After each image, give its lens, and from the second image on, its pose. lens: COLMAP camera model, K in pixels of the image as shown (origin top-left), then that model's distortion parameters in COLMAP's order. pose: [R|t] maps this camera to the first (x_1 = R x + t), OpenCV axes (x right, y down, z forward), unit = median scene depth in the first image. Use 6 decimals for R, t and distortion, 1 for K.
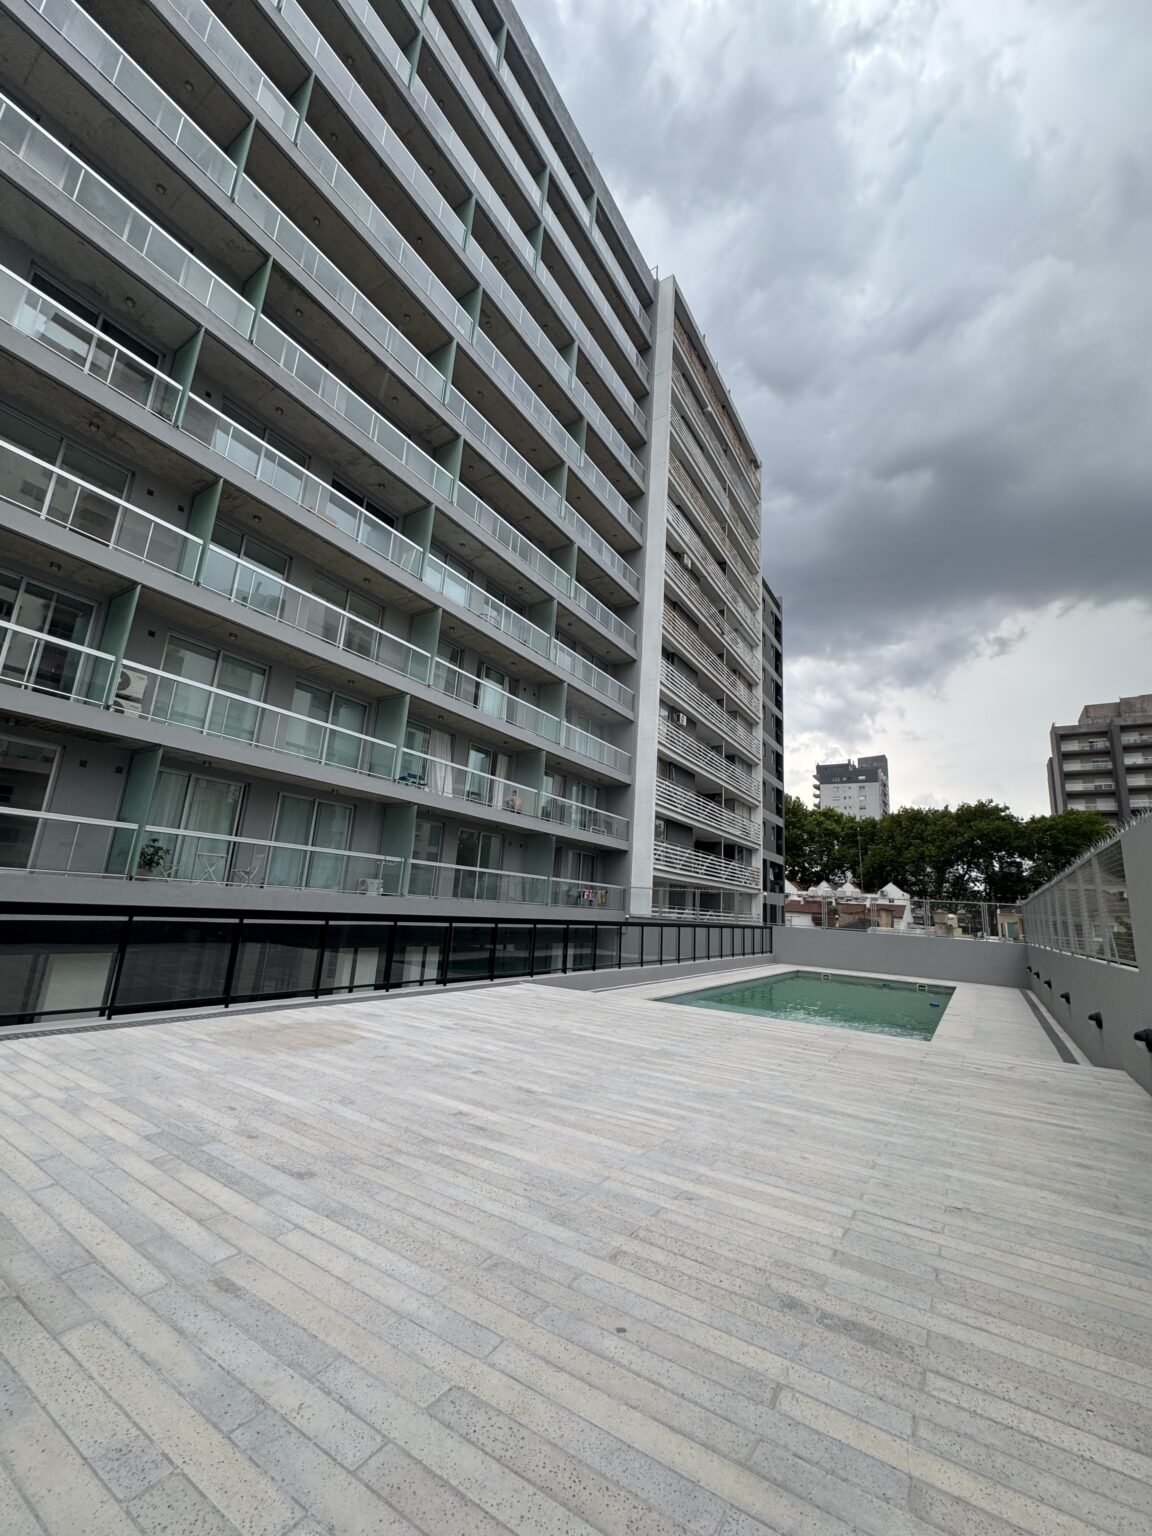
lens RADIAL K [[613.8, 0, 582.0], [0, 613.8, 766.2], [0, 0, 1]] dist [-0.001216, -0.000101]
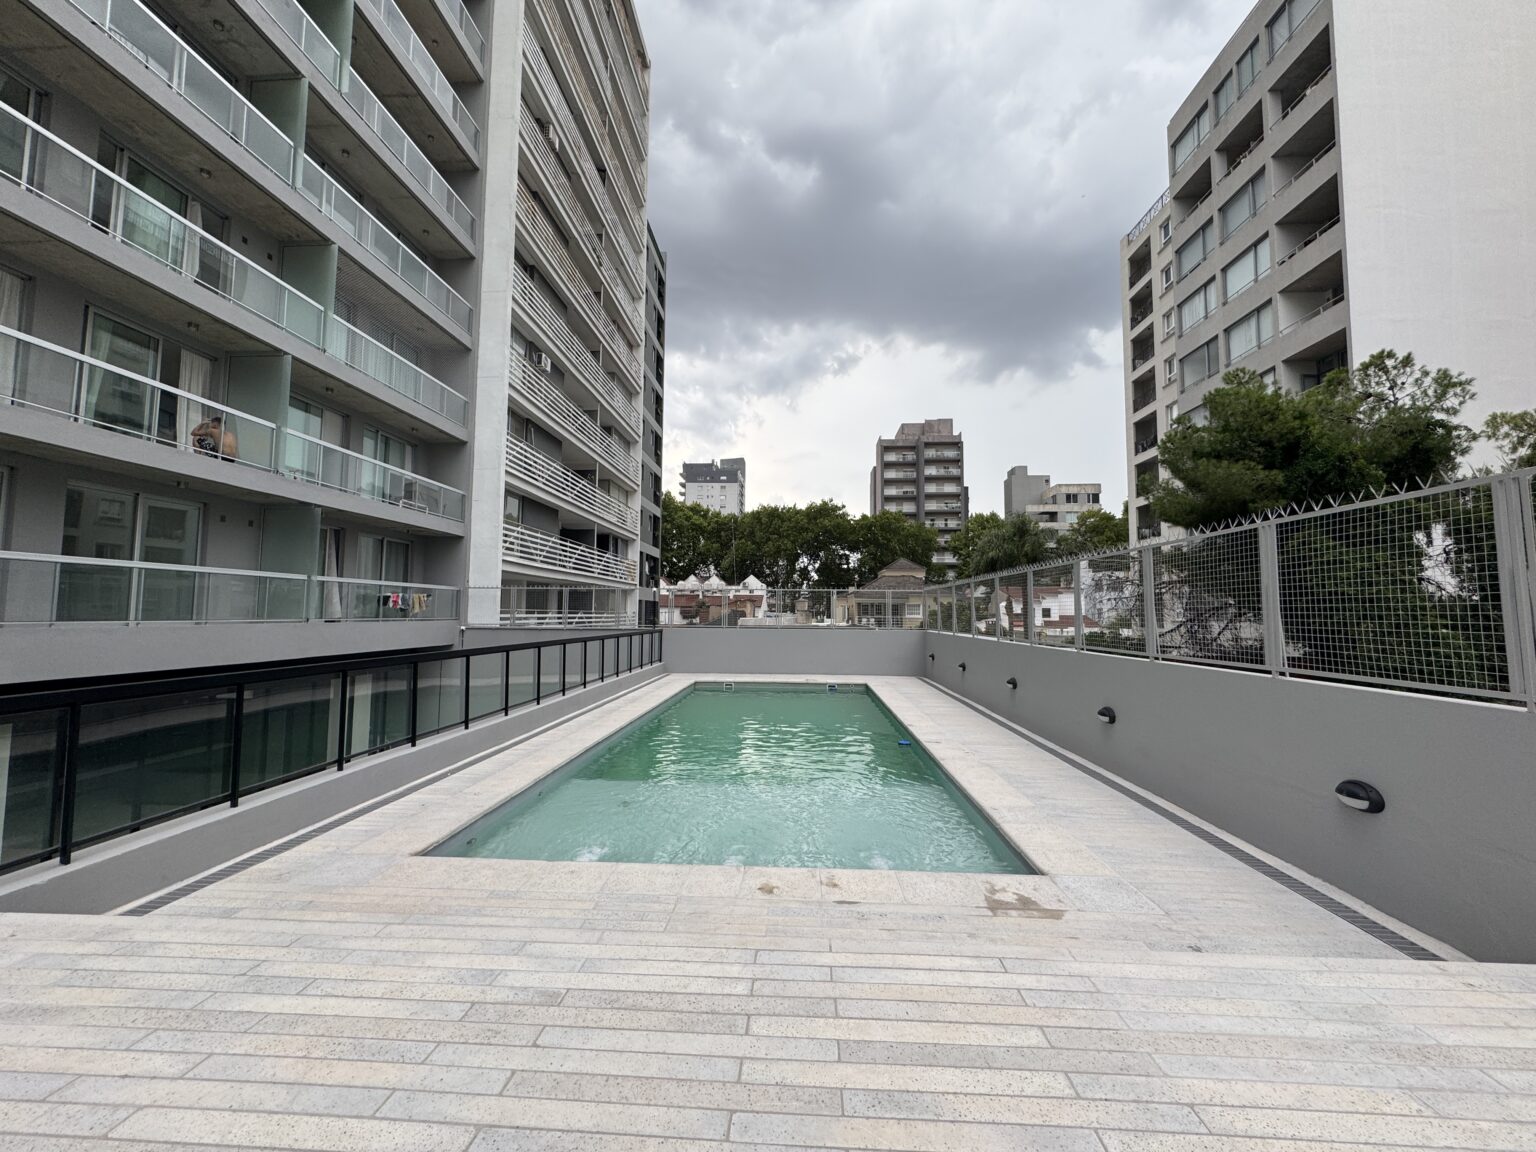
lens RADIAL K [[613.8, 0, 767.8], [0, 613.8, 567.1], [0, 0, 1]] dist [-0.001216, -0.000101]
pose [[0.873276, -0.020645, 0.486788, 0.035369], [-0.060519, 0.986768, 0.150419, 0.043846], [-0.483453, -0.160817, 0.860471, 0.212072]]
